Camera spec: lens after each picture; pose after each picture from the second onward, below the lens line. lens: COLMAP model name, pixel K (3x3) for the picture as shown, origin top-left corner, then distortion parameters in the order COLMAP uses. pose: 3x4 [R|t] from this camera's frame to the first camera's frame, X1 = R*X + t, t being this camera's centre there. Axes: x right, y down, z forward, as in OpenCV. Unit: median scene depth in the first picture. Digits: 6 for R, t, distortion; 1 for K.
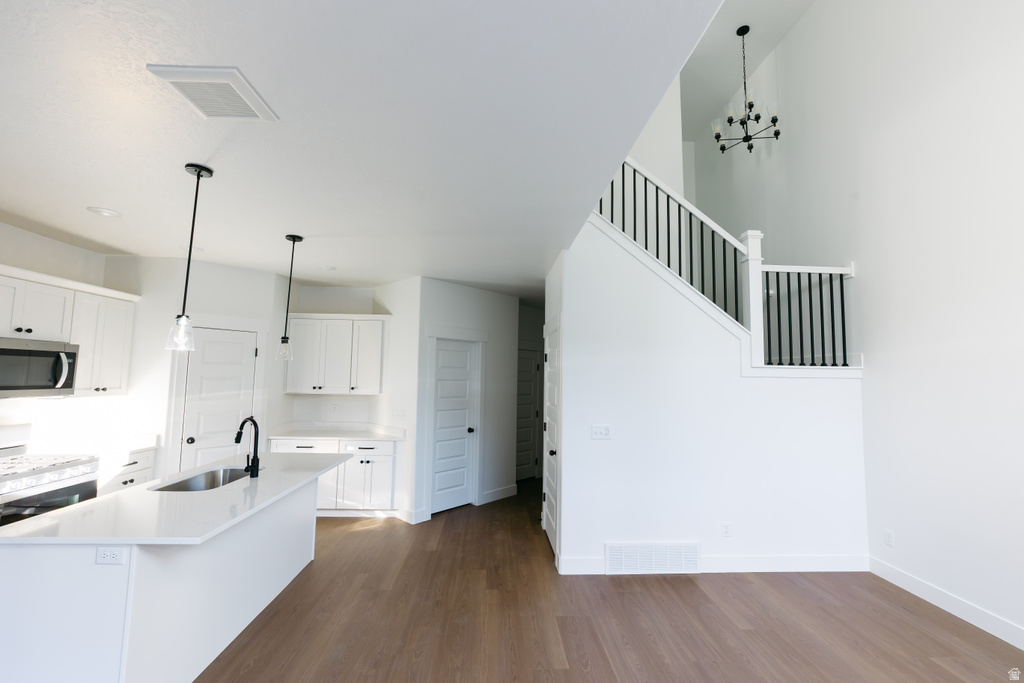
lens RADIAL K [[437.3, 0, 516.5], [0, 437.3, 339.0], [0, 0, 1]] dist [-0.014347, 0.004000]
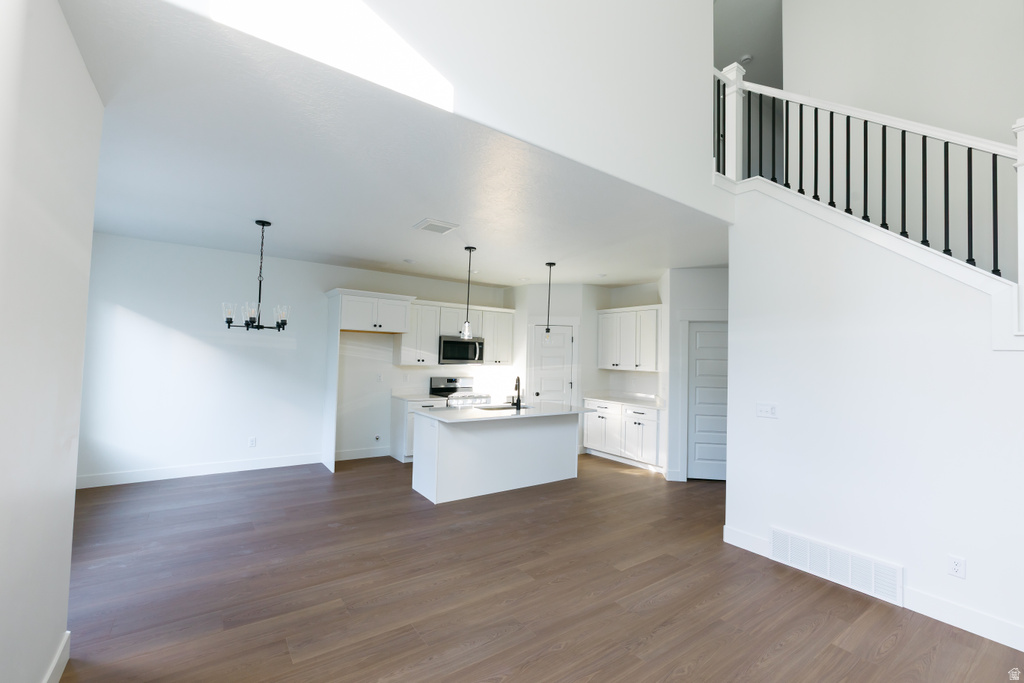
lens RADIAL K [[437.3, 0, 511.7], [0, 437.3, 341.2], [0, 0, 1]] dist [-0.014347, 0.004000]
pose [[0.538540, -0.030924, -0.842032, 0.735633], [0.054767, 0.998498, -0.001642, 0.036636], [0.840818, -0.045231, 0.539425, 0.033857]]
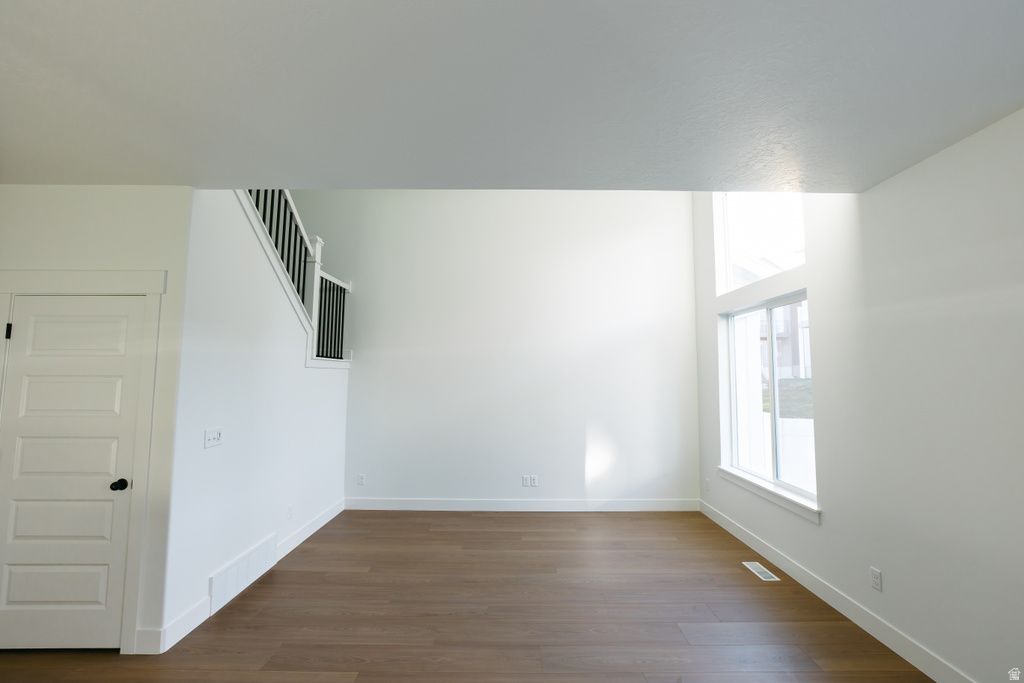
lens RADIAL K [[437.3, 0, 515.0], [0, 437.3, 337.7], [0, 0, 1]] dist [-0.014347, 0.004000]
pose [[0.050470, 0.068245, 0.996391, -0.599349], [-0.097062, 0.993275, -0.063115, 0.034387], [-0.993998, -0.093526, 0.056755, 0.462373]]
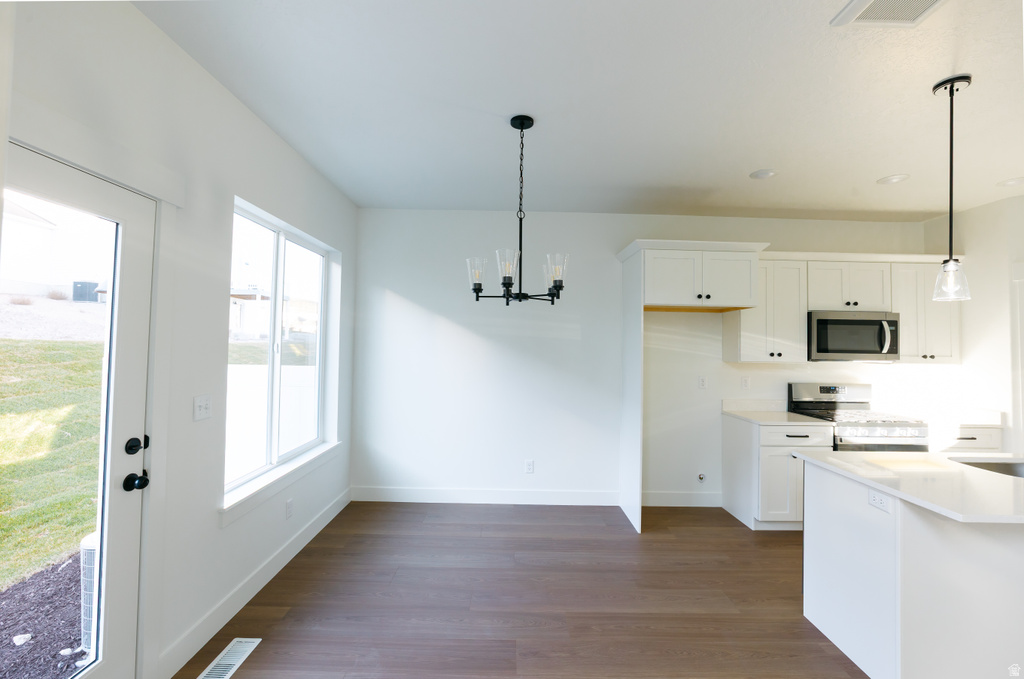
lens RADIAL K [[437.3, 0, 512.6], [0, 437.3, 336.7], [0, 0, 1]] dist [-0.014347, 0.004000]
pose [[-0.048126, -0.036724, -0.998166, 0.085376], [0.069066, 0.996810, -0.040004, 0.048284], [0.996451, -0.070865, -0.045436, 0.107252]]
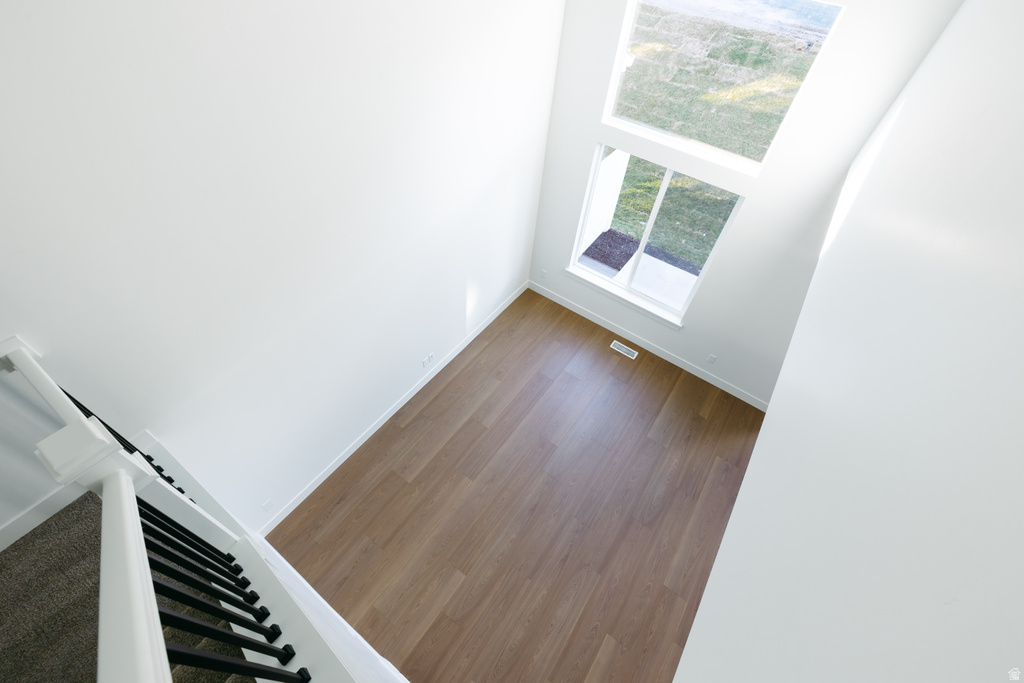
lens RADIAL K [[437.3, 0, 511.8], [0, 437.3, 341.1], [0, 0, 1]] dist [-0.014347, 0.004000]
pose [[-0.779534, -0.517013, 0.353587, 0.250592], [-0.136544, 0.691204, 0.709643, -0.633119], [-0.611295, 0.504911, -0.609412, 1.097883]]
